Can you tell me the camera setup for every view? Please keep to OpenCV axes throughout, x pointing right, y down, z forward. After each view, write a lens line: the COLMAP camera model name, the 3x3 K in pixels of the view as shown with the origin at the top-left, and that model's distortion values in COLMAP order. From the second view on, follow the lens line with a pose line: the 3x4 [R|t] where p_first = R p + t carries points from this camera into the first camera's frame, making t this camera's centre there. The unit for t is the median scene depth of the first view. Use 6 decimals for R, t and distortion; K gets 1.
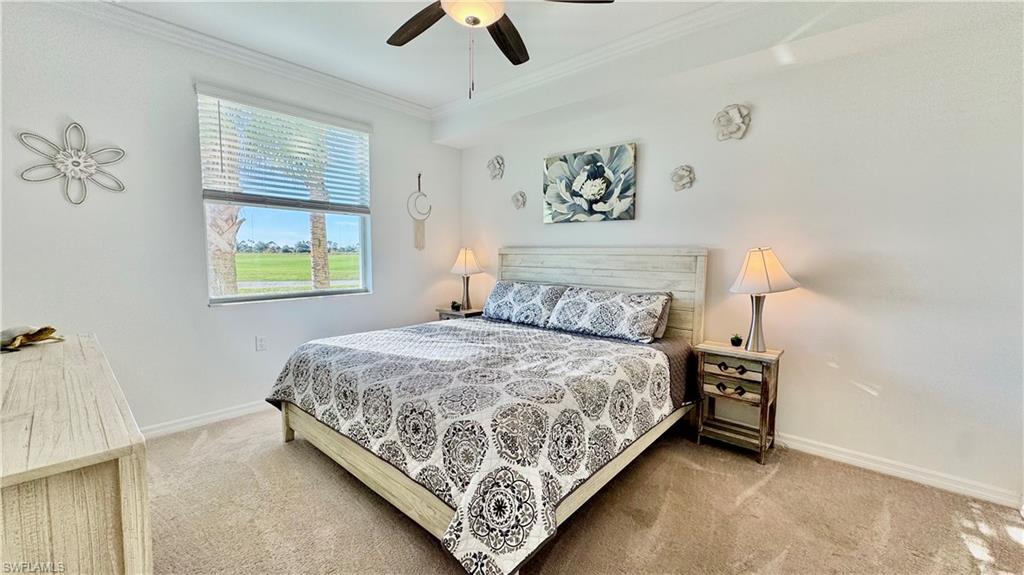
lens RADIAL K [[406.8, 0, 513.4], [0, 406.8, 287.1], [0, 0, 1]] dist [-0.002525, -0.000073]
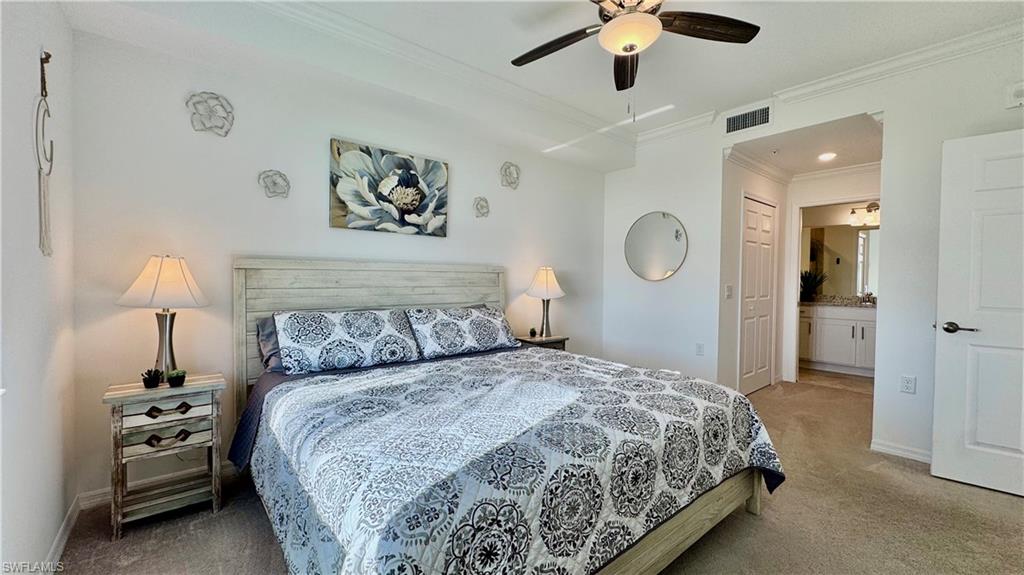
lens RADIAL K [[385.3, 0, 512.0], [0, 385.3, 287.5], [0, 0, 1]] dist [-0.001804, -0.000022]
pose [[0.178479, -0.033222, 0.983383, -0.628735], [0.070801, 0.997273, 0.020842, -0.046728], [-0.981393, 0.065905, 0.180344, 0.658046]]
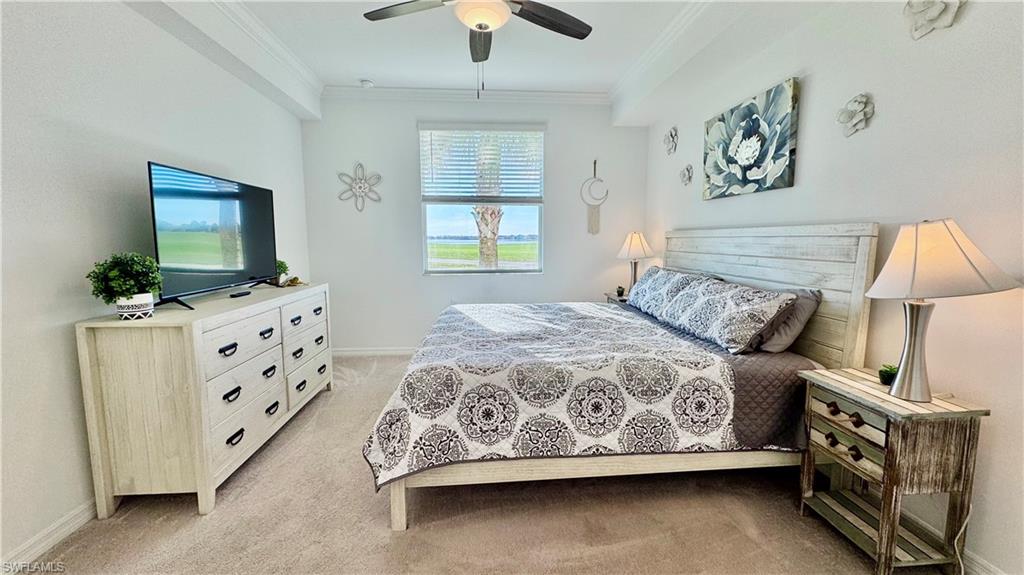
lens RADIAL K [[406.8, 0, 513.4], [0, 406.8, 287.1], [0, 0, 1]] dist [-0.002525, -0.000073]
pose [[0.719818, 0.072104, -0.690408, 0.445010], [-0.049227, 0.997389, 0.052840, -0.003614], [0.692415, -0.004049, 0.721488, 0.143810]]
